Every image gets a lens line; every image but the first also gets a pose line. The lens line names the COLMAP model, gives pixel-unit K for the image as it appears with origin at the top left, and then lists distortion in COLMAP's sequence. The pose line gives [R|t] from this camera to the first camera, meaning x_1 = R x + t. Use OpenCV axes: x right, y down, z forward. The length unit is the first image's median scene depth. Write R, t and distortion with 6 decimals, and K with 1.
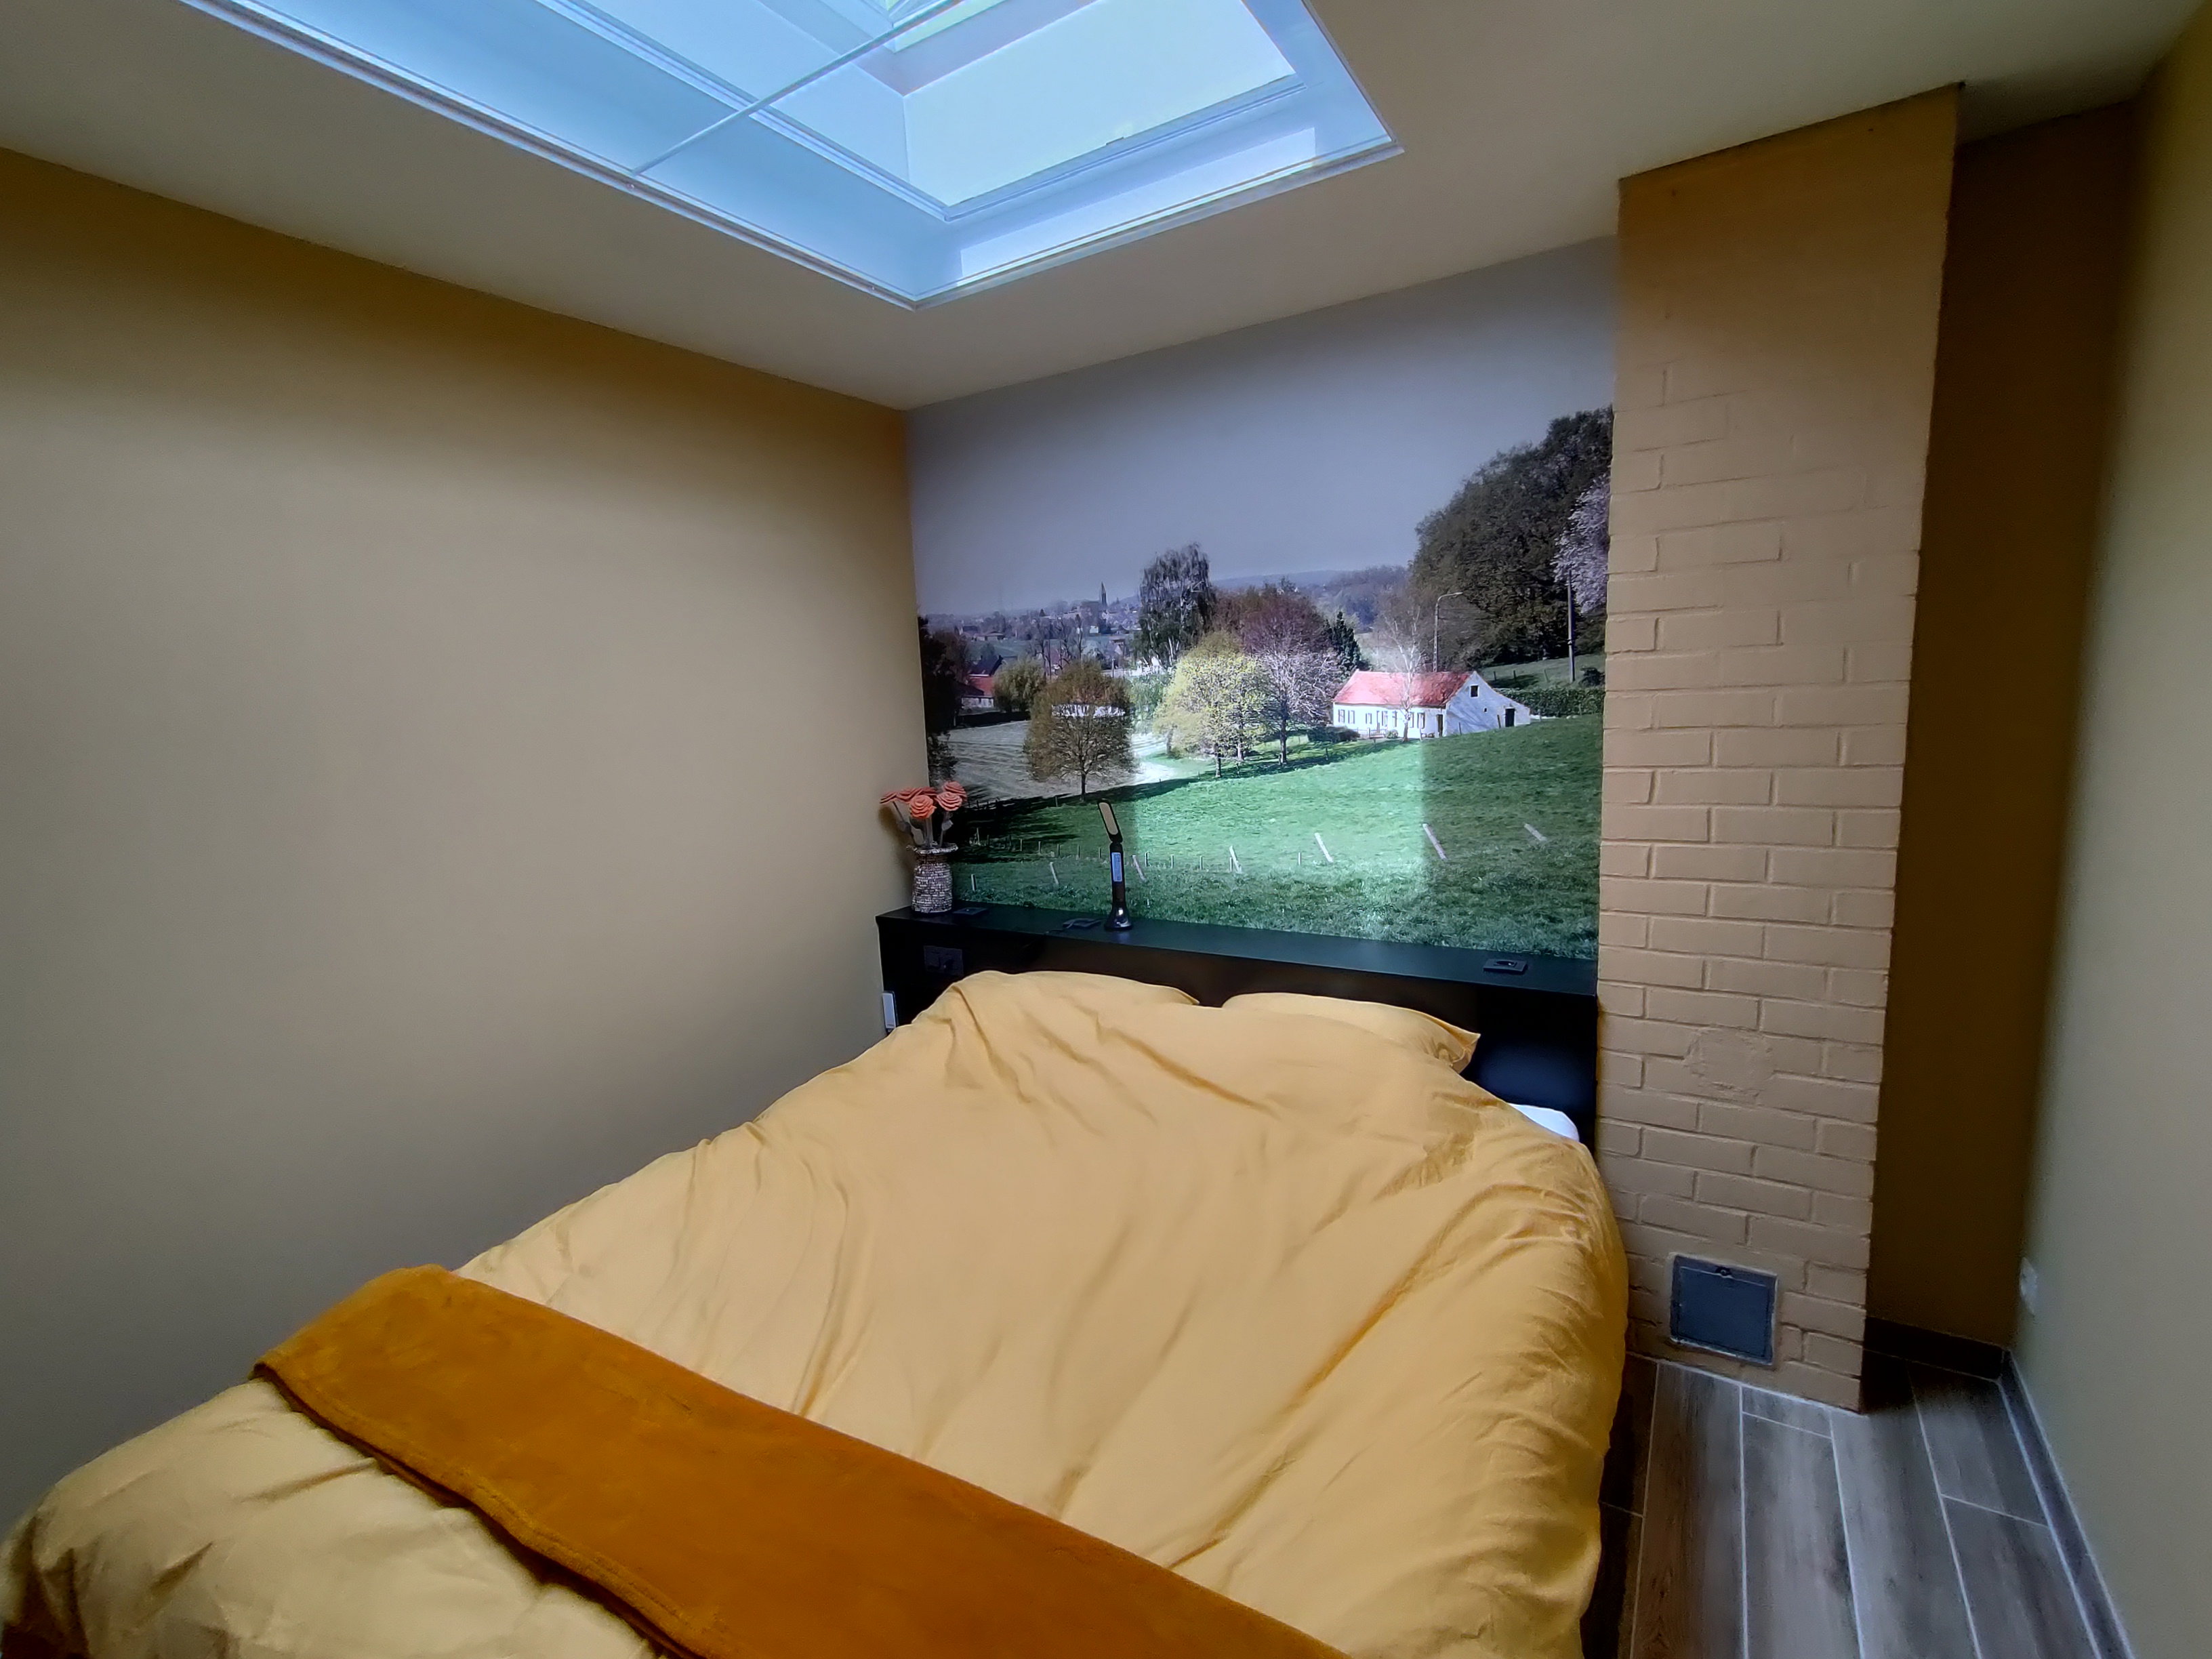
lens RADIAL K [[1001.5, 0, 1093.6], [0, 1001.5, 831.4], [0, 0, 1]] dist [0.002492, 0.003330]
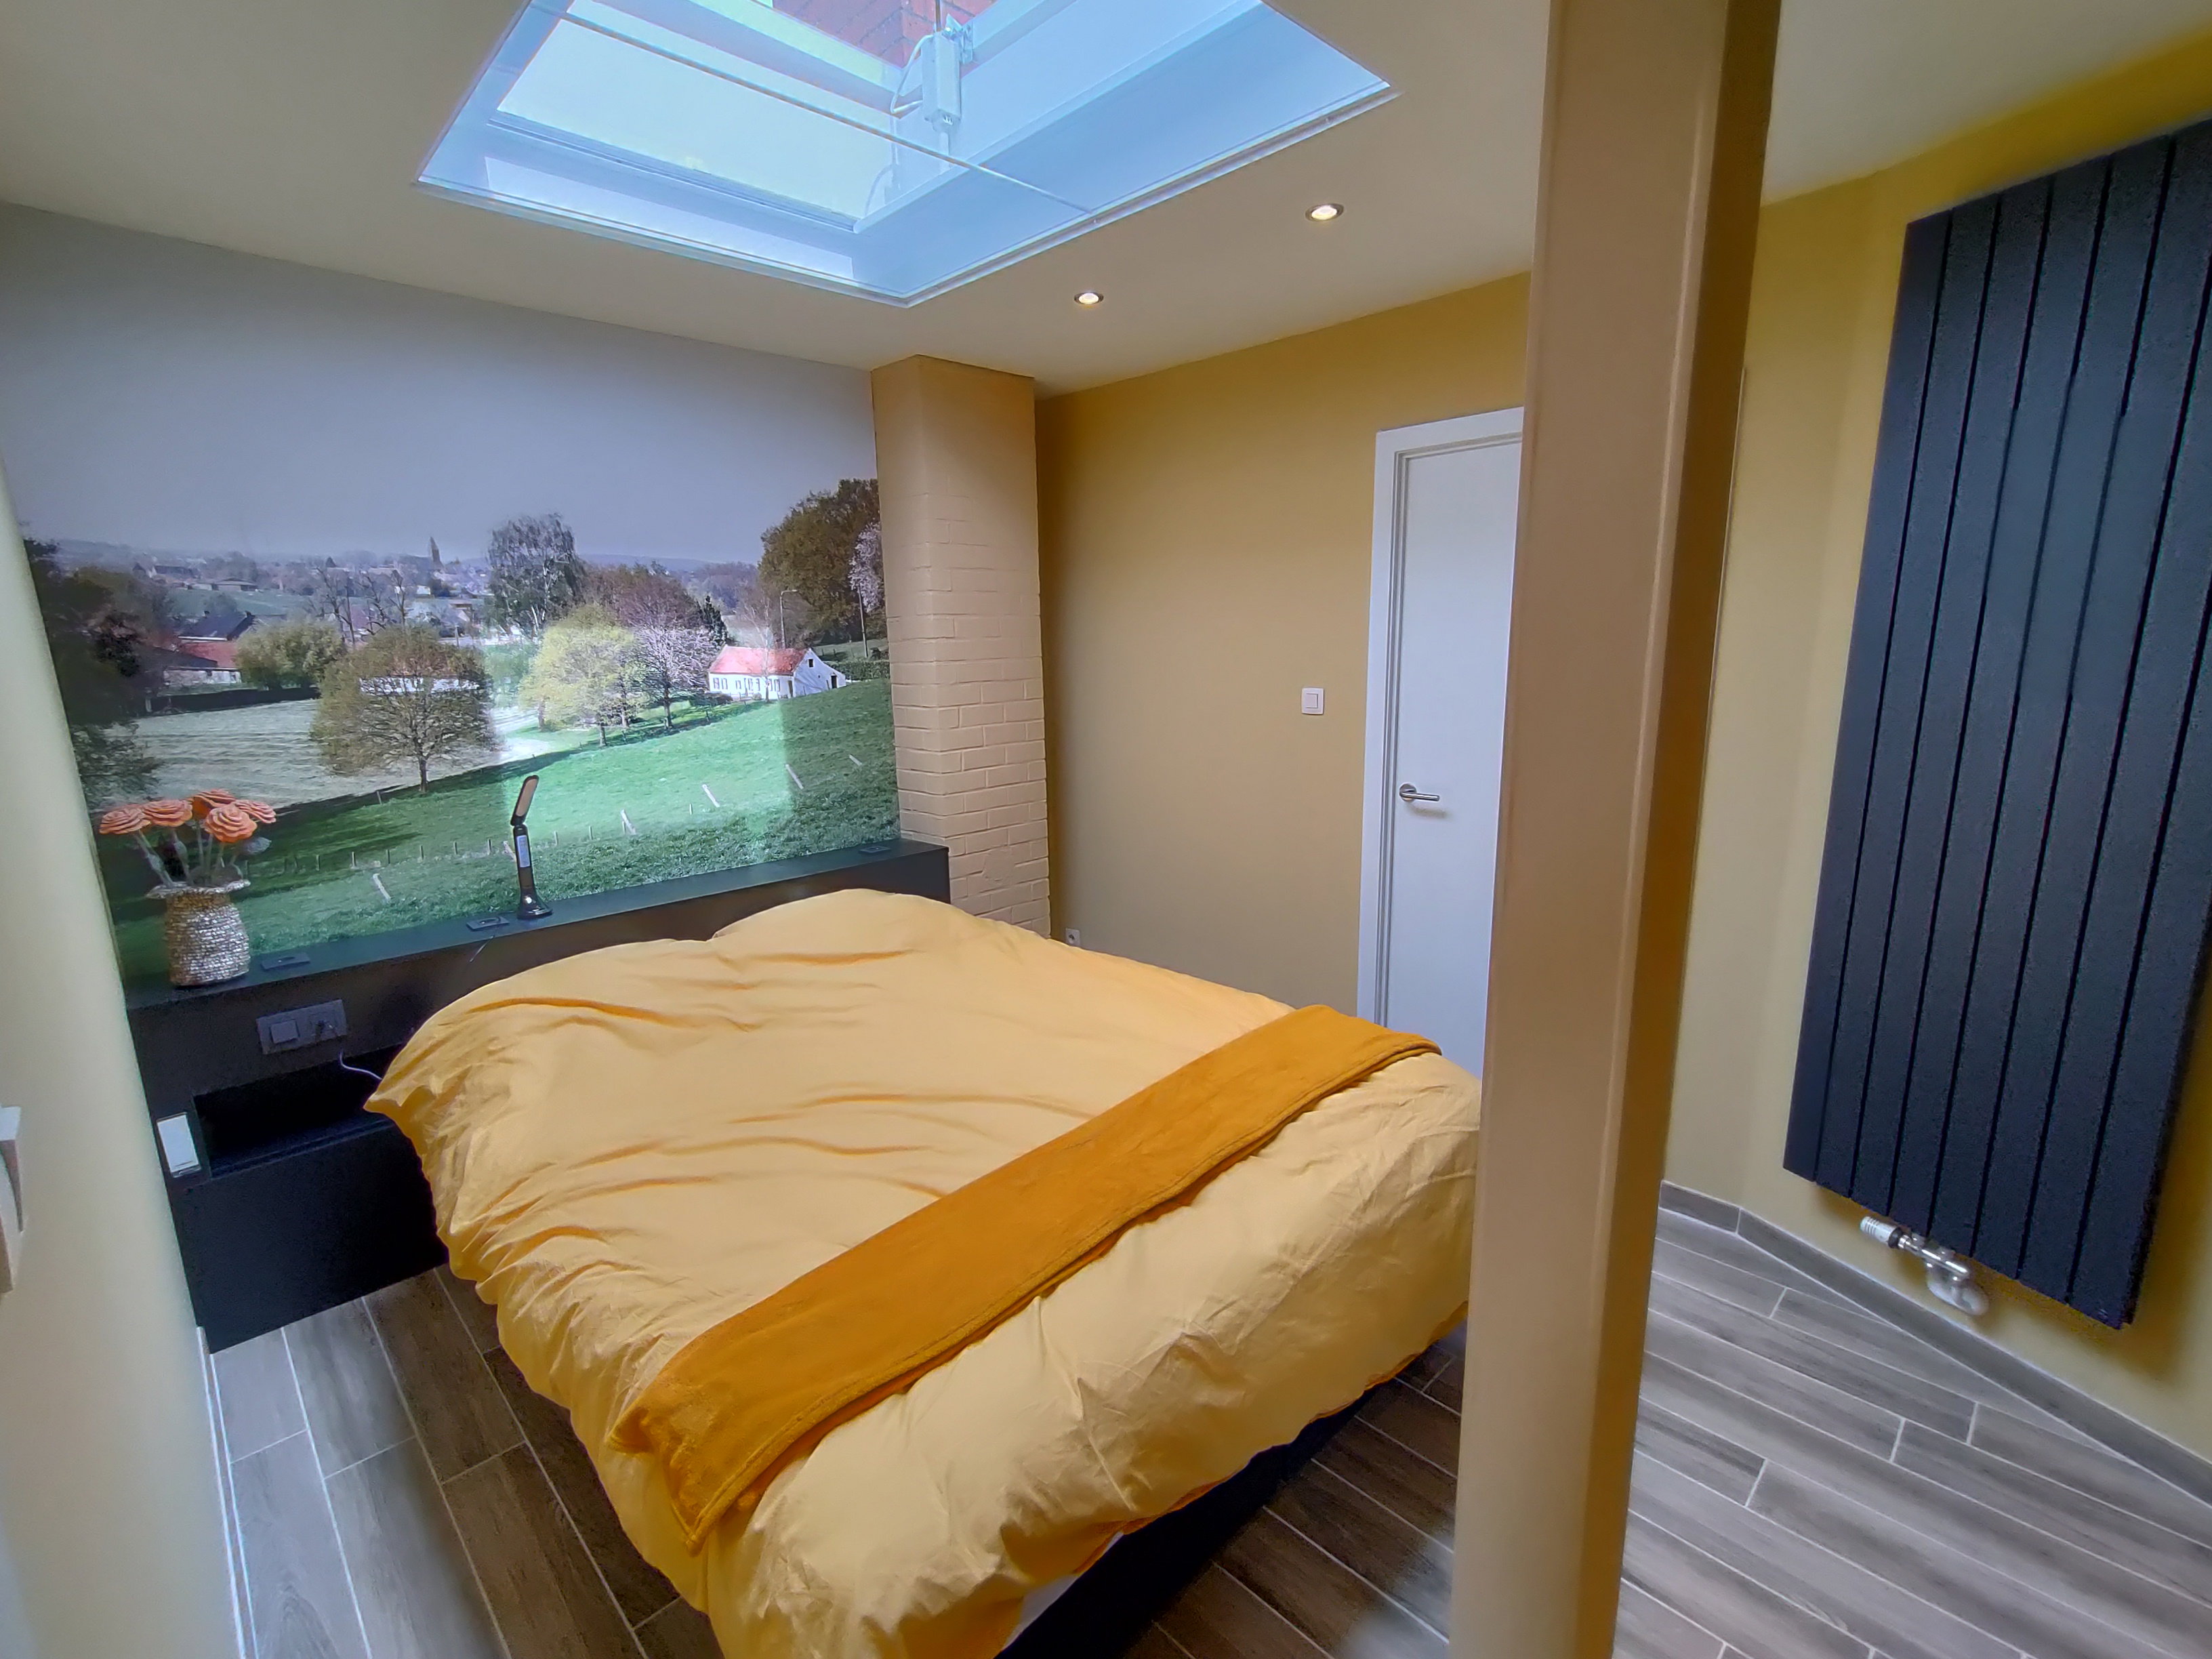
lens RADIAL K [[1001.5, 0, 1097.8], [0, 1001.5, 831.2], [0, 0, 1]] dist [0.002492, 0.003330]
pose [[0.232287, -0.143409, 0.962017, -0.772645], [0.154457, 0.981959, 0.109086, -0.001793], [-0.960305, 0.123251, 0.250247, 0.265045]]
